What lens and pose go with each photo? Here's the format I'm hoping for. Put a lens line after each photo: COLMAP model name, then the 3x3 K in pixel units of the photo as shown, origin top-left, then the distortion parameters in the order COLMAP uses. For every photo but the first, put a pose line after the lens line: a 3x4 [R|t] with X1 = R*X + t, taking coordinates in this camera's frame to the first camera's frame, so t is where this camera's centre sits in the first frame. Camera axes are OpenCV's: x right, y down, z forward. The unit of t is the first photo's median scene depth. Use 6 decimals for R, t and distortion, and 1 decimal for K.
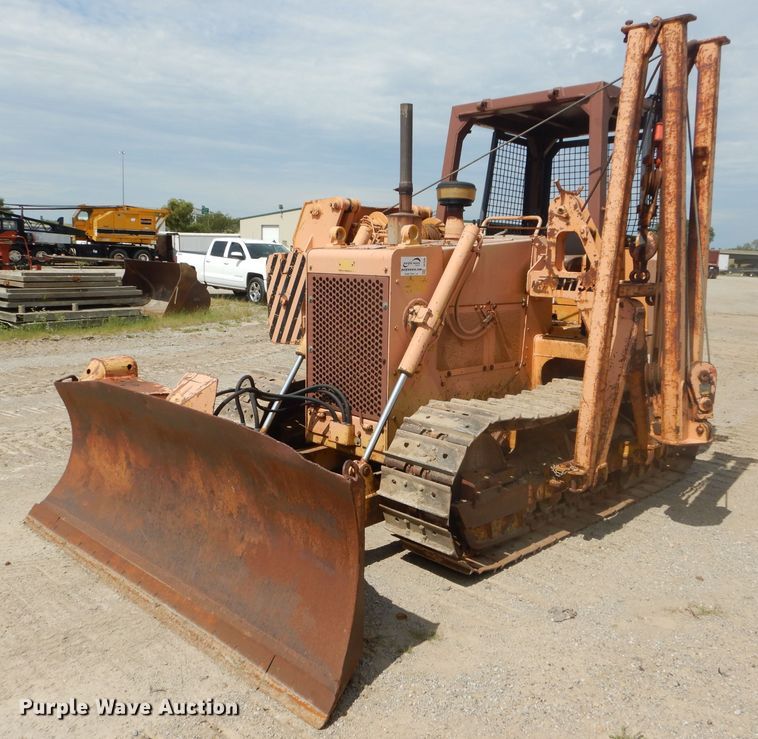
lens RADIAL K [[717.4, 0, 416.6], [0, 717.4, 360.4], [0, 0, 1]] dist [0.007585, -0.002320]
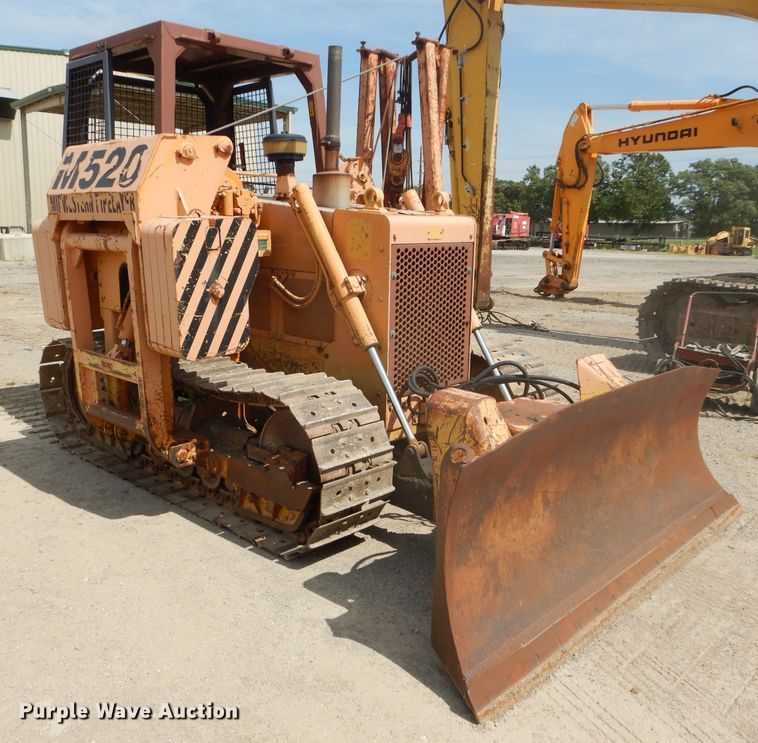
lens RADIAL K [[739.3, 0, 357.0], [0, 739.3, 355.9], [0, 0, 1]] dist [0.005286, -0.004417]
pose [[0.031671, -0.207744, 0.977670, -1.005159], [0.125891, 0.971200, 0.202291, -0.172385], [-0.991538, 0.116673, 0.056912, 0.990403]]
